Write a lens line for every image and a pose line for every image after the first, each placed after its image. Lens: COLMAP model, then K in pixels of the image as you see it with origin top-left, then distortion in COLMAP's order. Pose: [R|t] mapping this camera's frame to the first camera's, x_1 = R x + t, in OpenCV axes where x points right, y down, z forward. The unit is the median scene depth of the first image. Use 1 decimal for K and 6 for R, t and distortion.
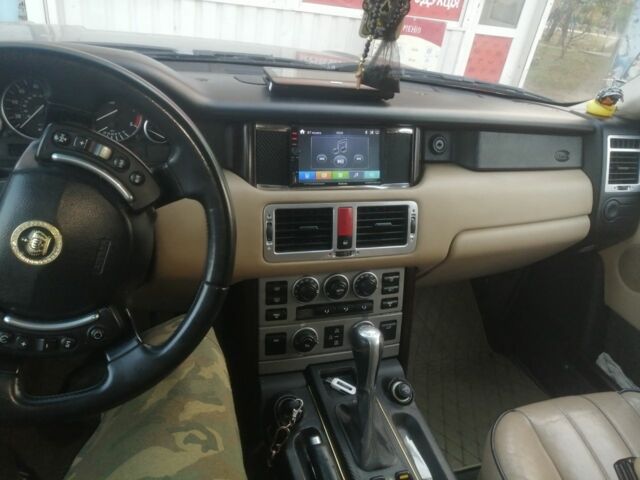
lens RADIAL K [[497.2, 0, 320.0], [0, 497.2, 240.0], [0, 0, 1]] dist [-0.008808, 0.040877]
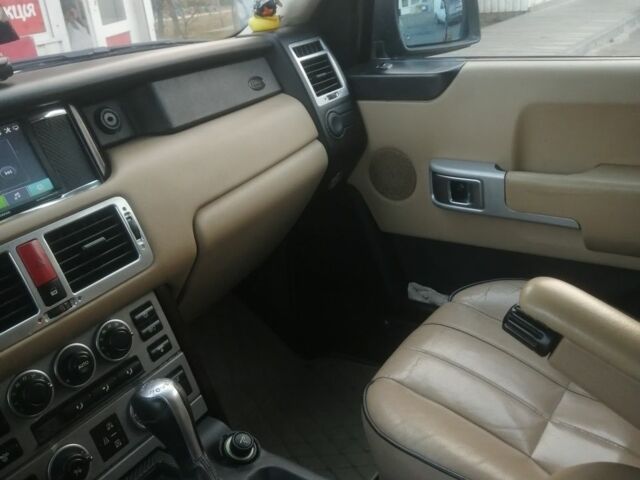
lens RADIAL K [[661.2, 0, 320.0], [0, 661.2, 240.0], [0, 0, 1]] dist [-0.008338, 0.042725]
pose [[0.764815, -0.445166, 0.465709, -0.048675], [0.494563, 0.868947, 0.018415, 0.091948], [-0.412874, 0.216238, 0.884746, 0.080034]]
